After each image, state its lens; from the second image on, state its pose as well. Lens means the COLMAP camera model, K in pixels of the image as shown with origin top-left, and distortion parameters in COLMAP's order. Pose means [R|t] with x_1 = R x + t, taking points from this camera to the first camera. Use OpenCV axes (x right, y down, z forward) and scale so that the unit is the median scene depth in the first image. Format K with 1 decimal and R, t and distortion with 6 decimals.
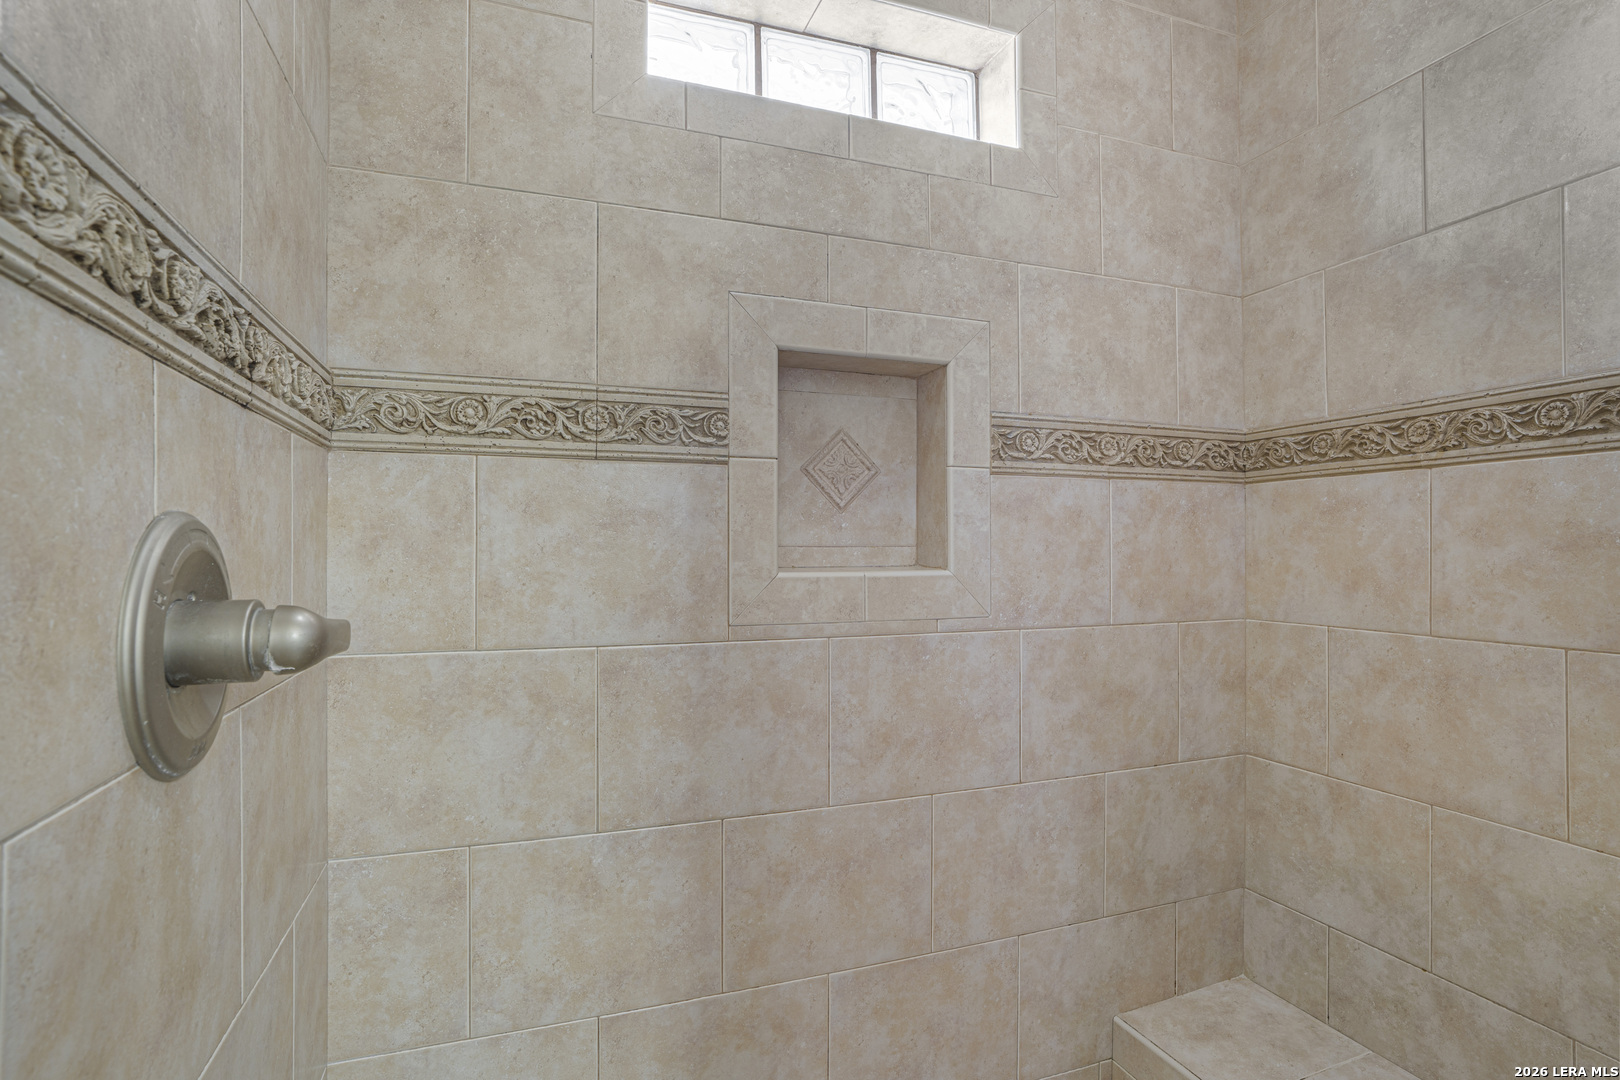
lens RADIAL K [[832.7, 0, 805.4], [0, 832.7, 540.3], [0, 0, 1]] dist [-0.053727, 0.018053]
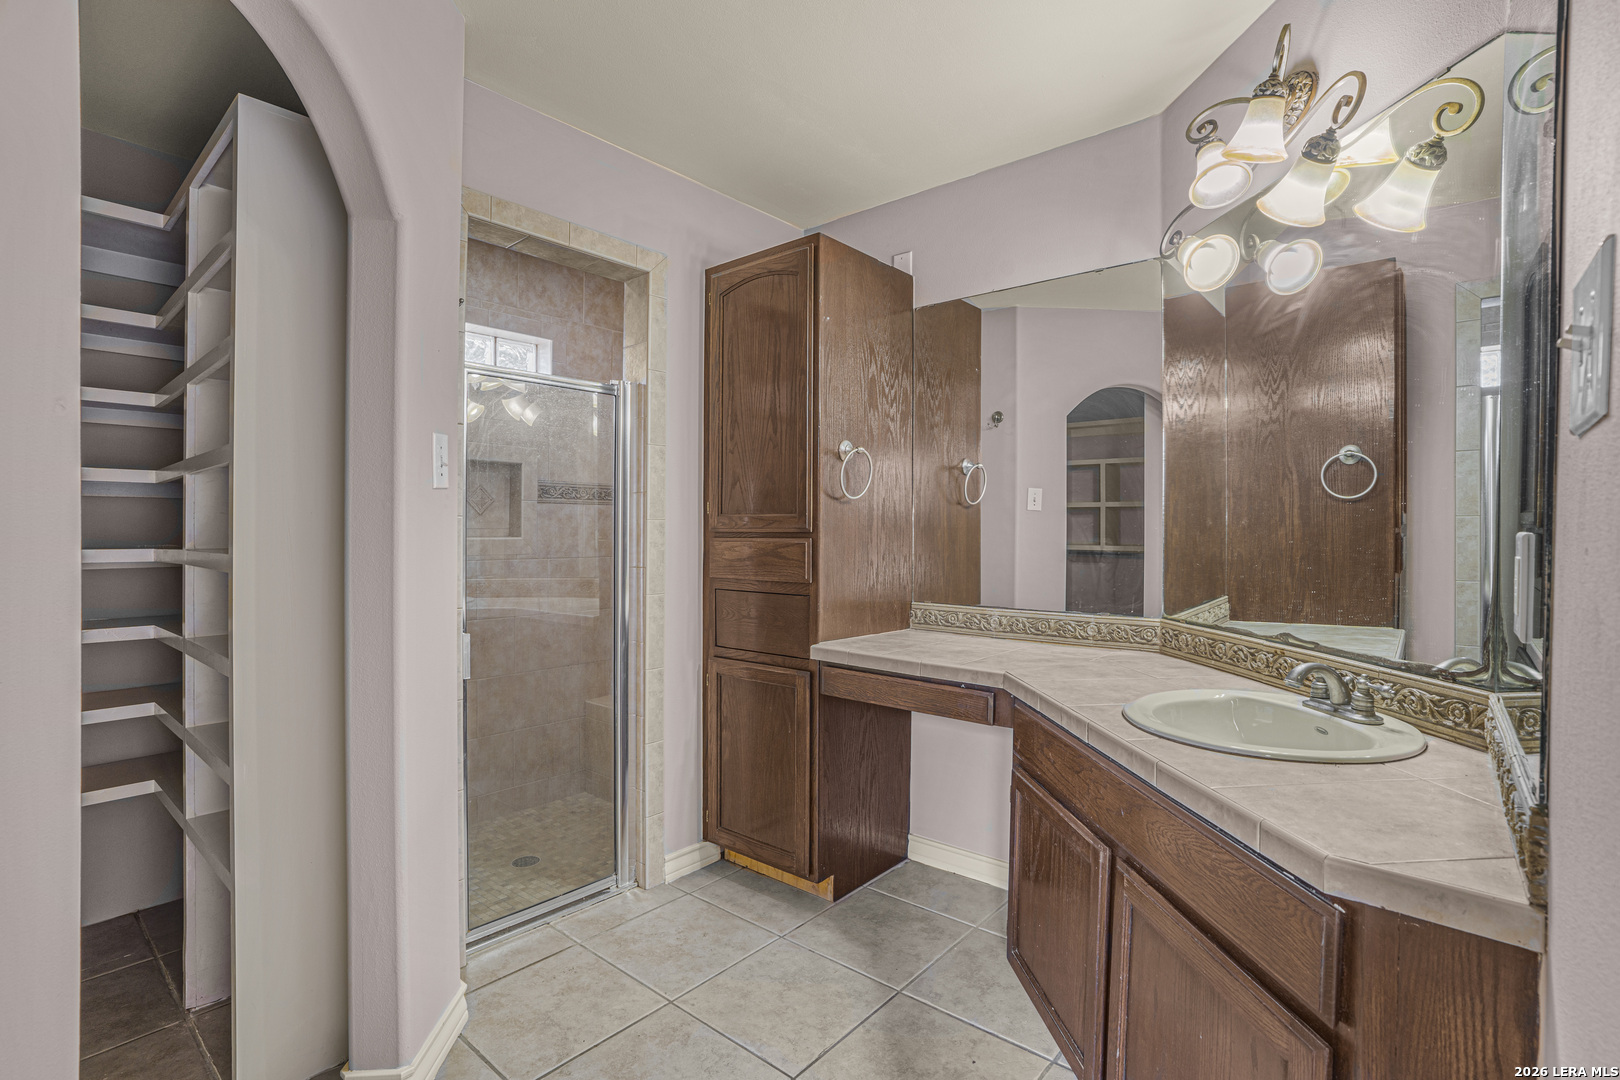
lens RADIAL K [[727.4, 0, 793.4], [0, 727.4, 530.5], [0, 0, 1]] dist [-0.008052, 0.003713]
pose [[0.870755, 0.005351, 0.491688, -0.228245], [-0.009735, 0.999932, 0.006358, -0.010532], [-0.491621, -0.010323, 0.870748, -1.544506]]
